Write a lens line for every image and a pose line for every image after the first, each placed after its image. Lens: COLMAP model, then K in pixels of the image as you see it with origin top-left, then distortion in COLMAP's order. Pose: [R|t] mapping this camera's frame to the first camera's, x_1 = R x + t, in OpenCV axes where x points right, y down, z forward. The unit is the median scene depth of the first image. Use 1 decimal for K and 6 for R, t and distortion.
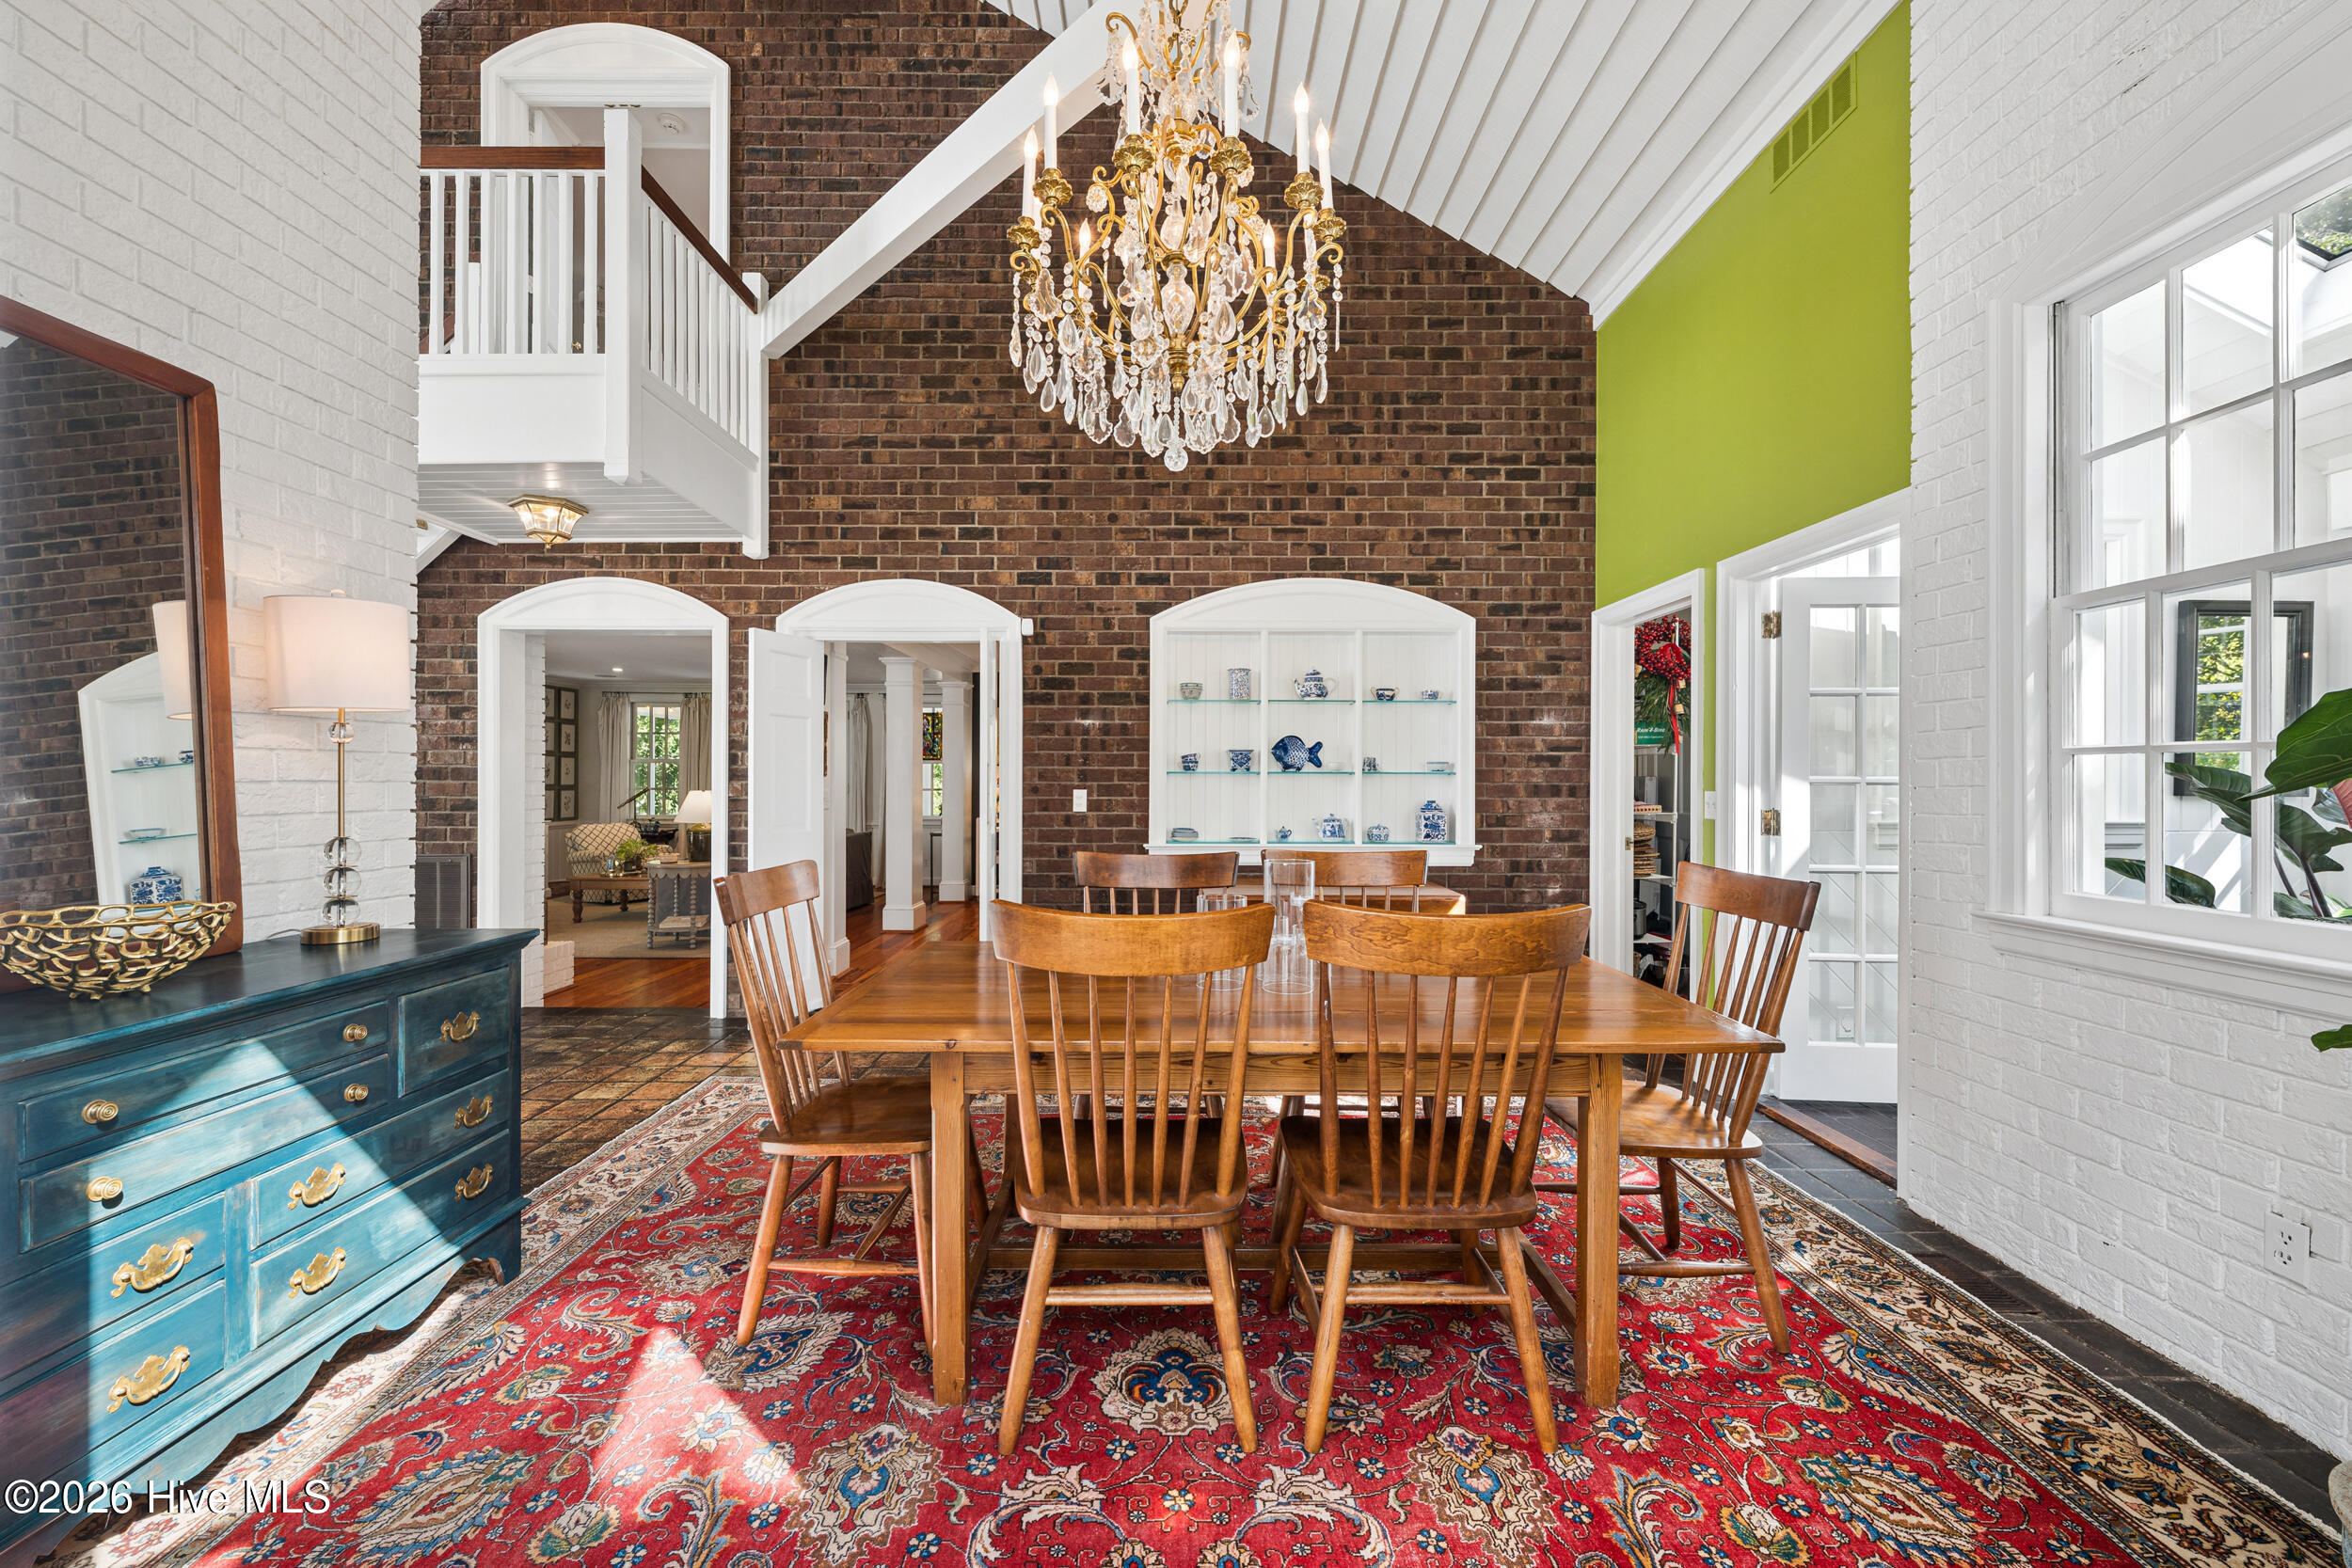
lens RADIAL K [[929.6, 0, 1178.9], [0, 929.6, 780.5], [0, 0, 1]] dist [-0.000750, -0.000176]
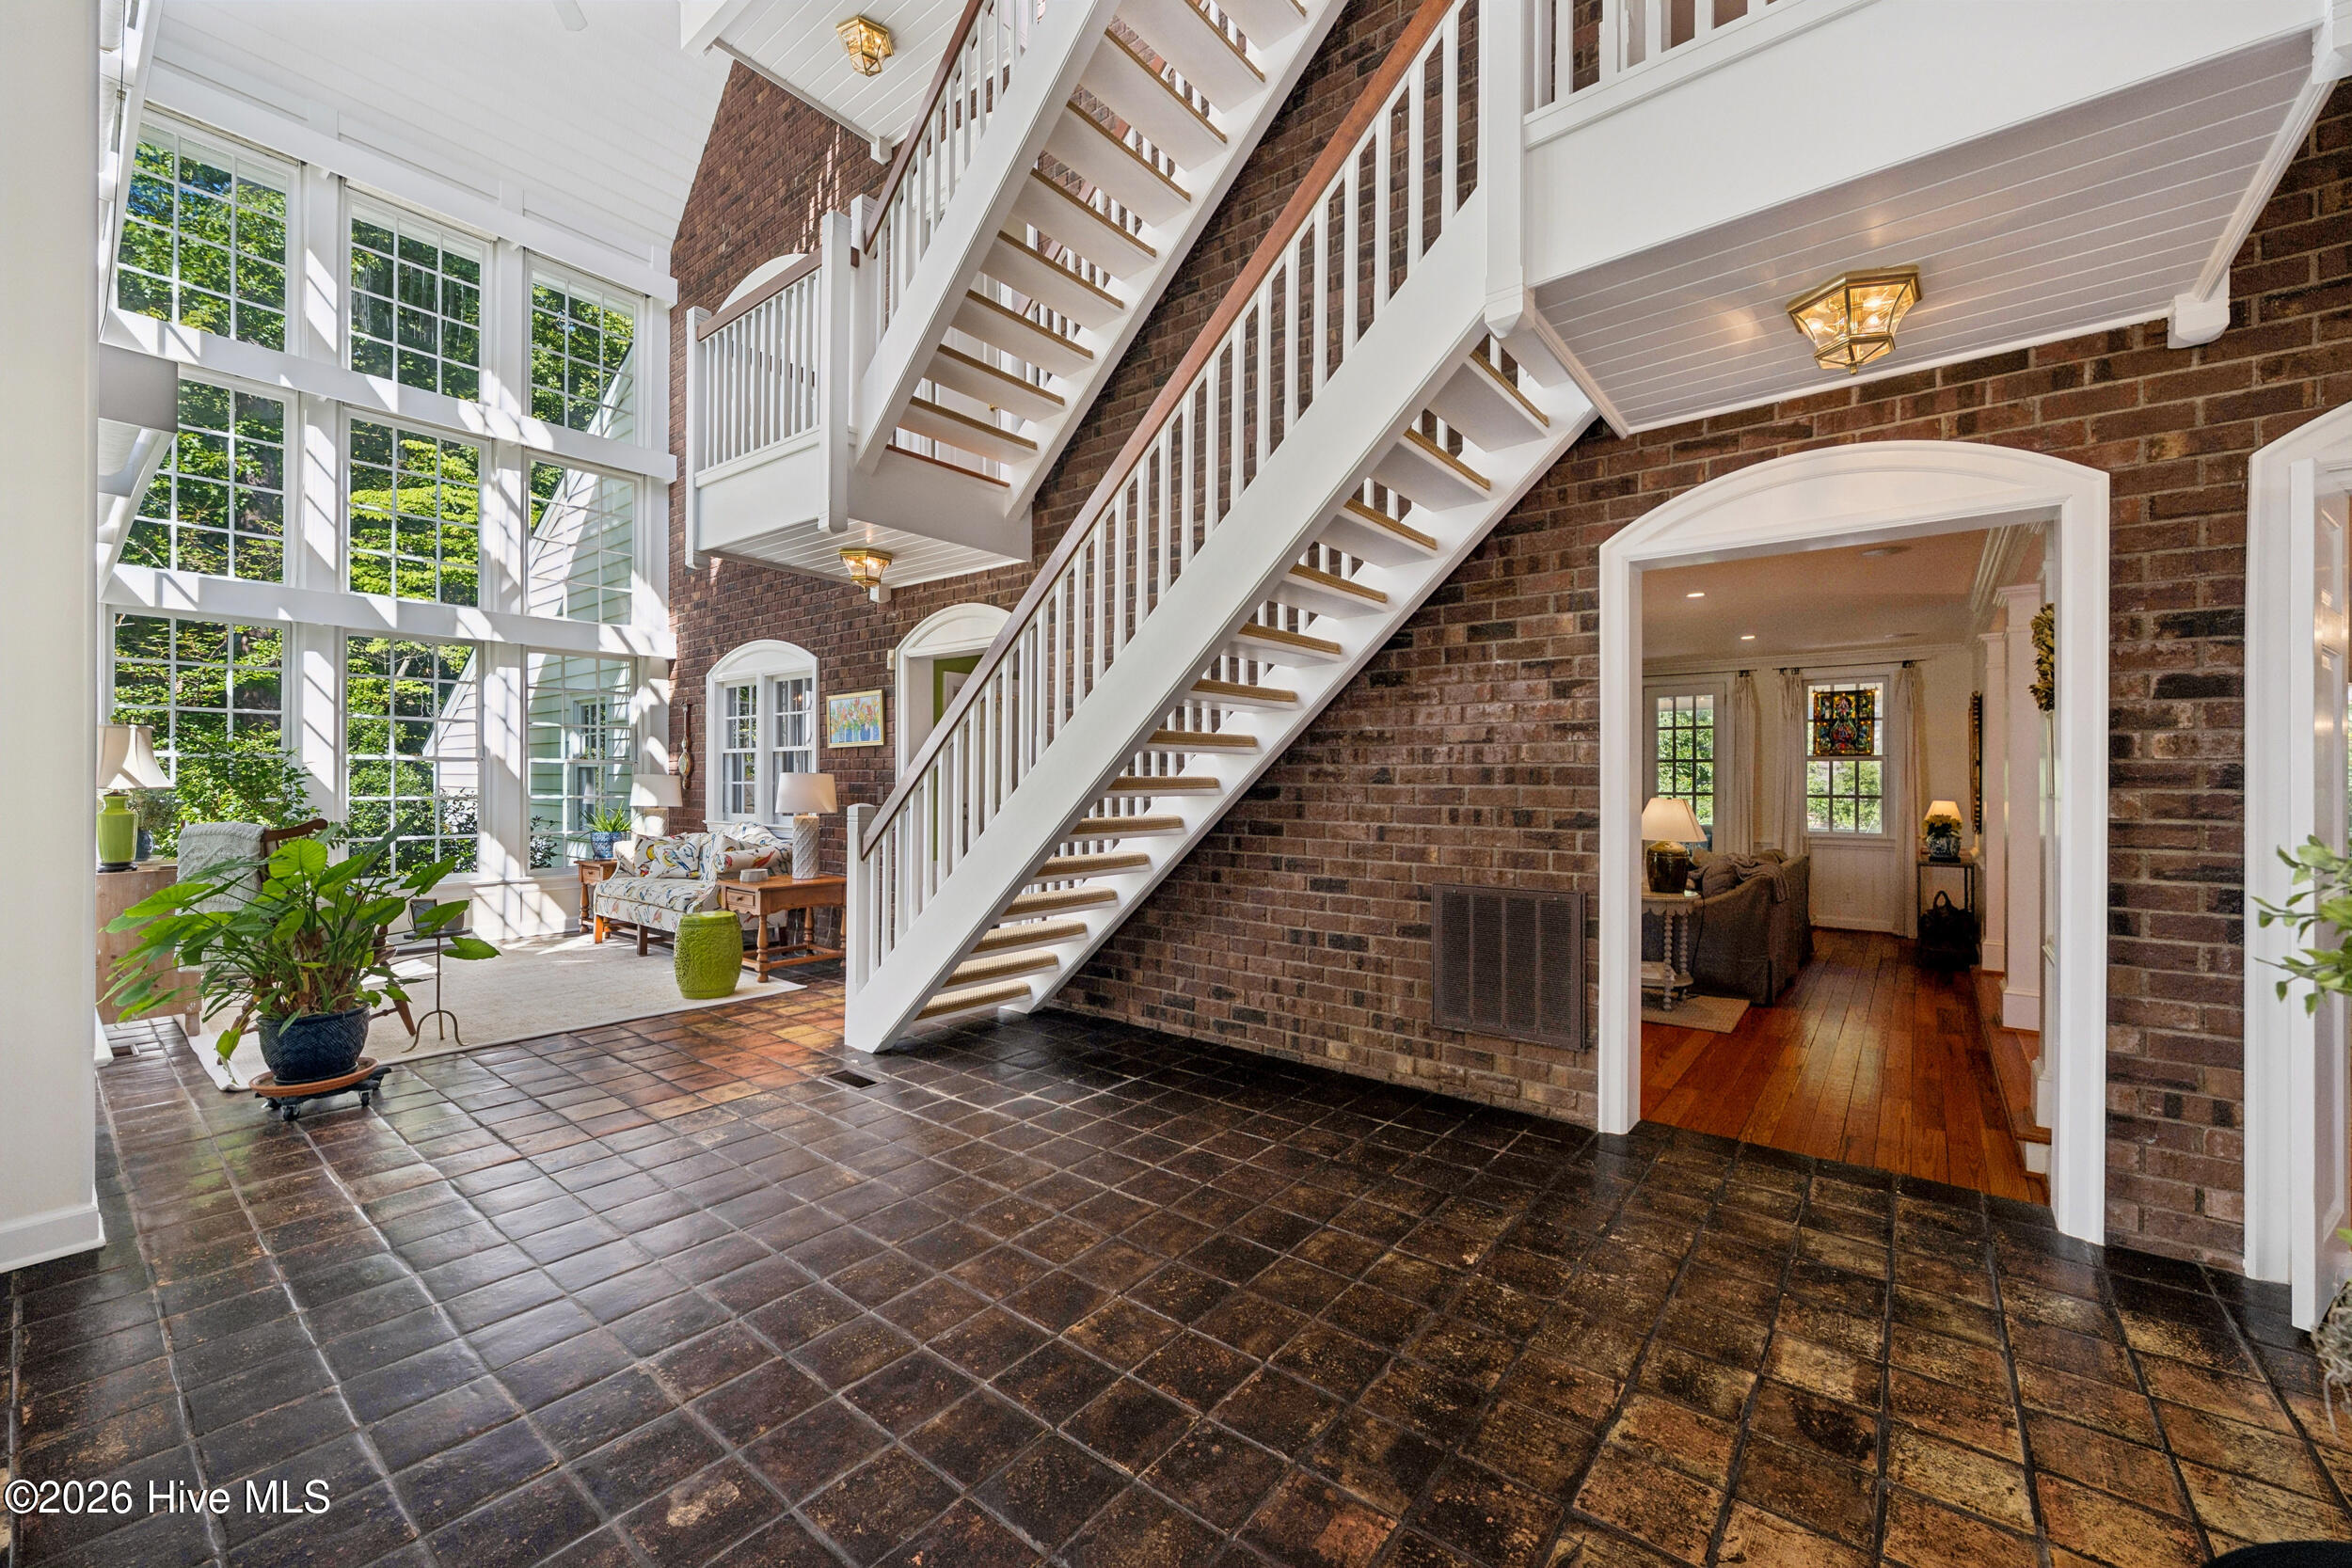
lens RADIAL K [[929.6, 0, 1178.9], [0, 929.6, 780.5], [0, 0, 1]] dist [-0.000750, -0.000176]
pose [[0.779321, 0.000381, -0.626625, -0.563523], [-0.000764, 1.000000, -0.000343, -0.003512], [0.626625, 0.000746, 0.779321, 0.268795]]
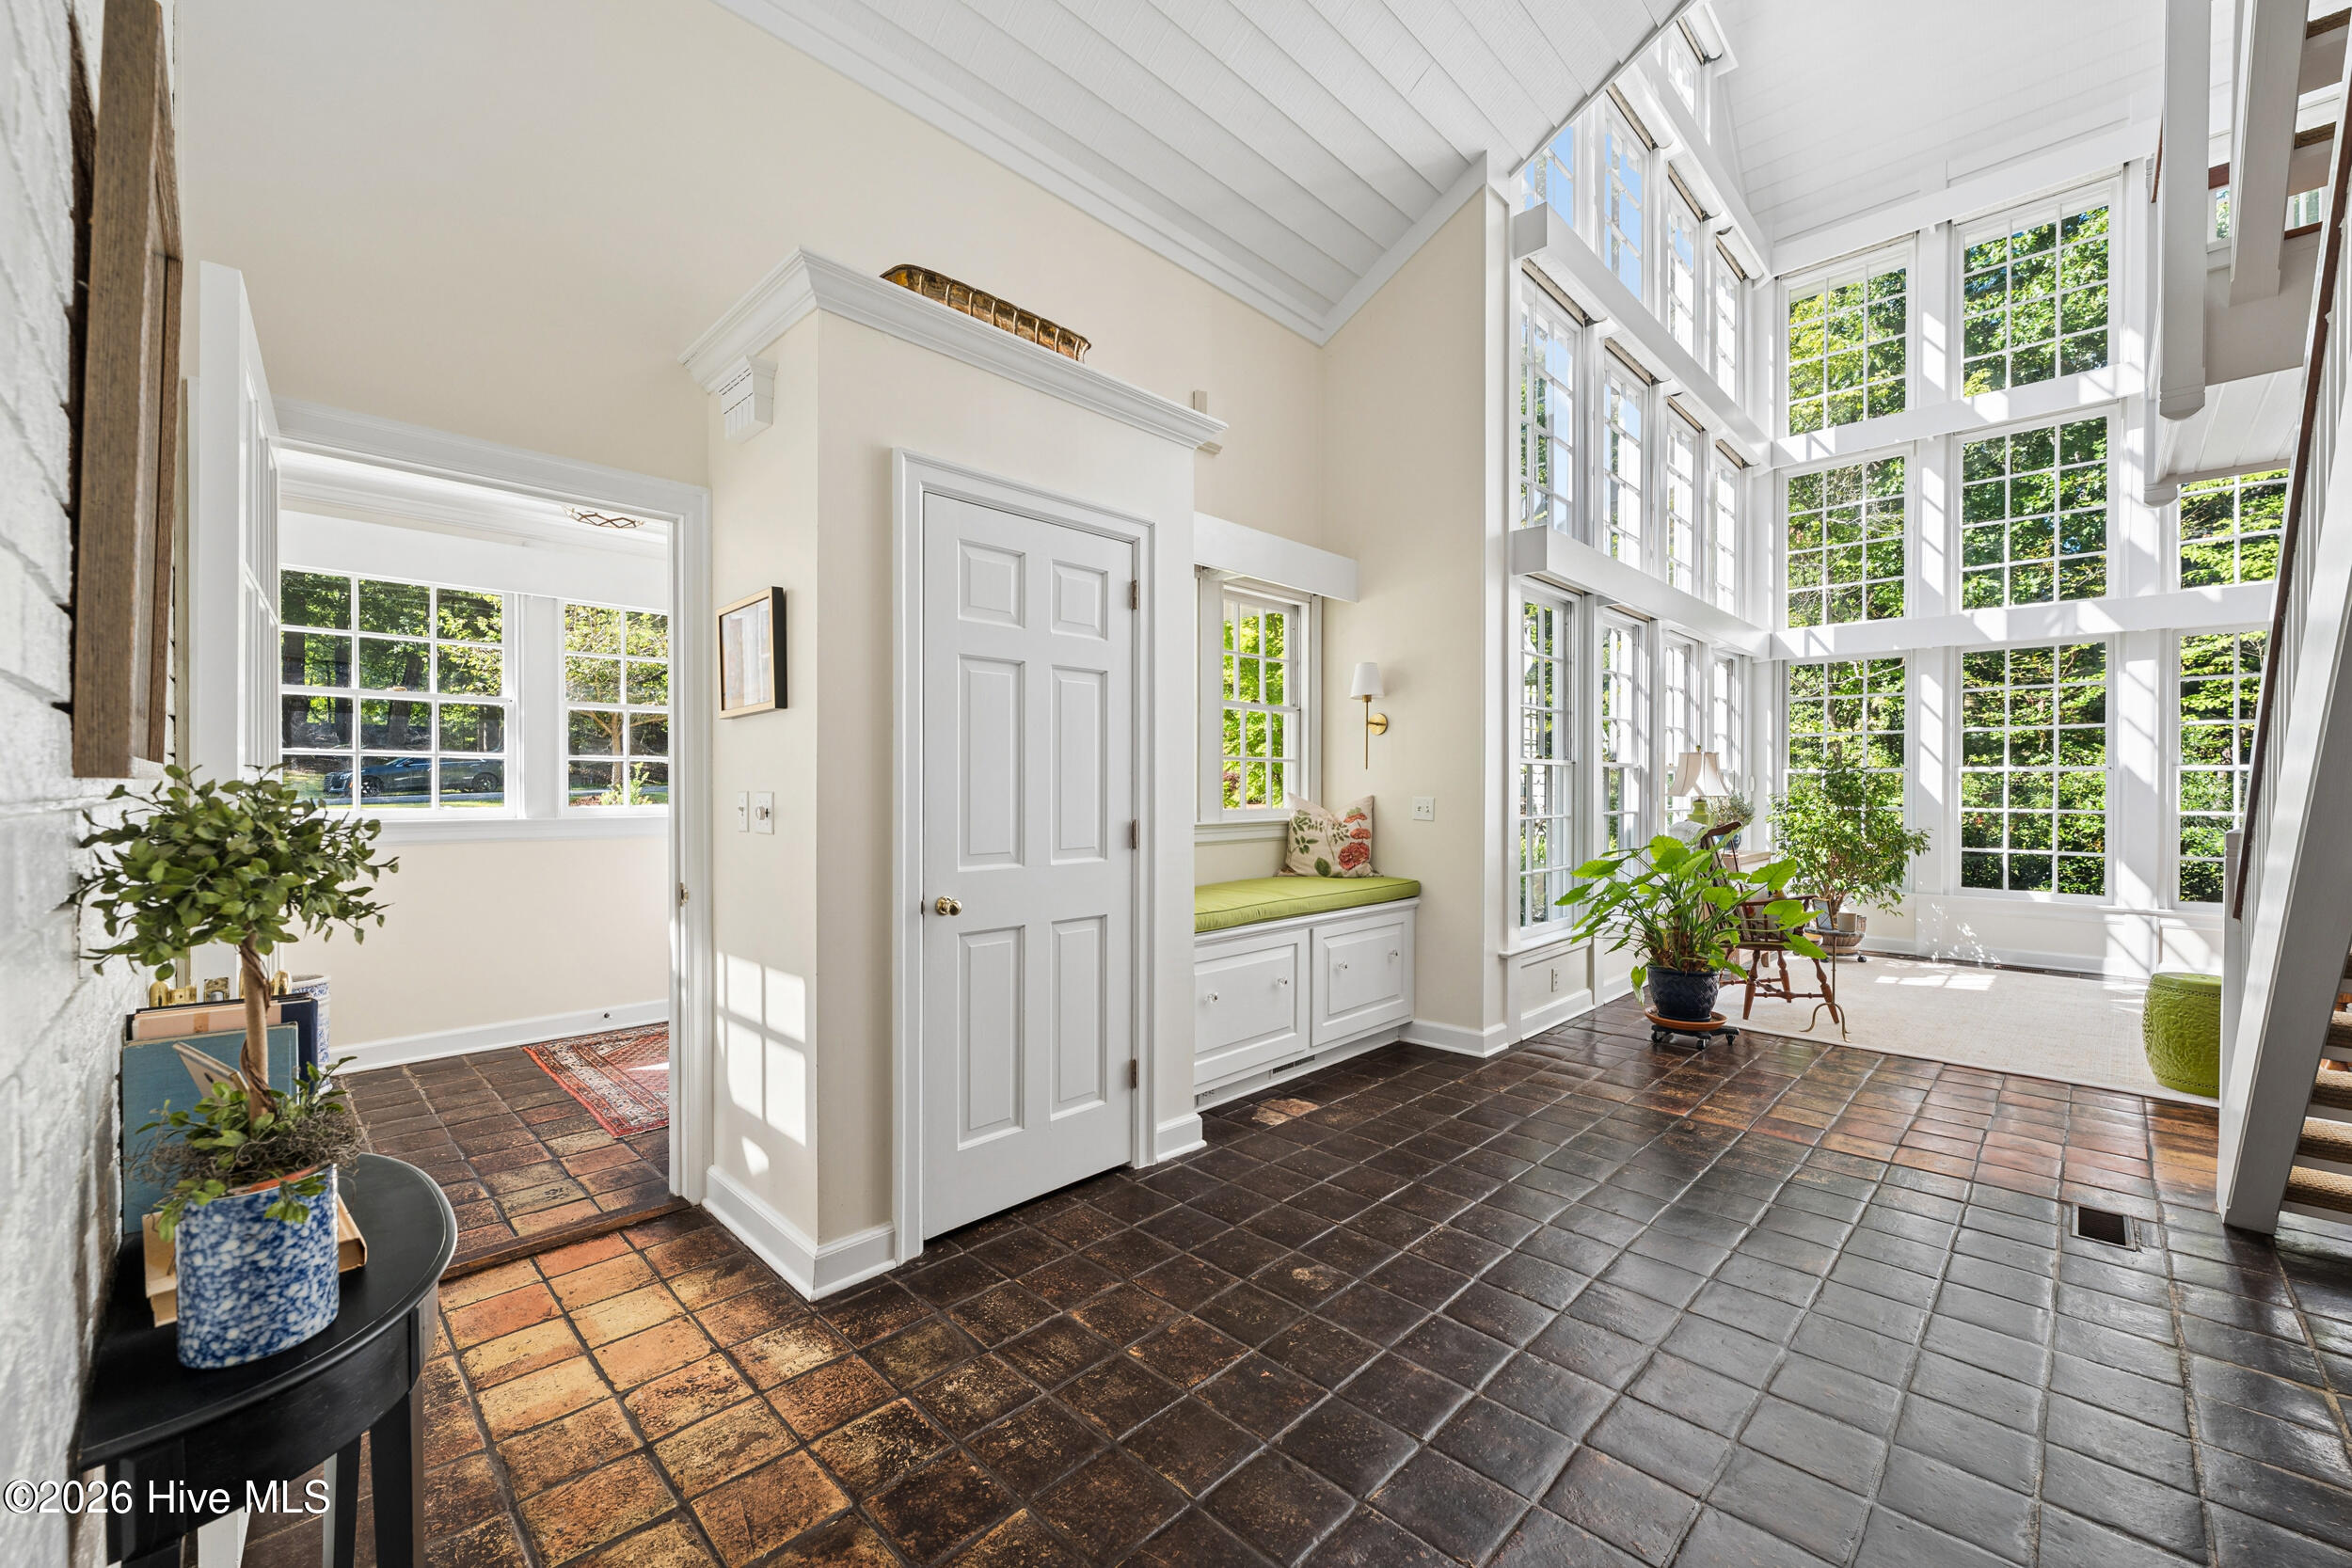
lens RADIAL K [[931.0, 0, 1177.2], [0, 931.0, 793.9], [0, 0, 1]] dist [0.000339, 0.000023]
pose [[-0.702175, 0.001521, -0.712003, -0.502143], [-0.003698, 0.999976, 0.005783, -0.004265], [0.711995, 0.006694, -0.702152, 0.722412]]
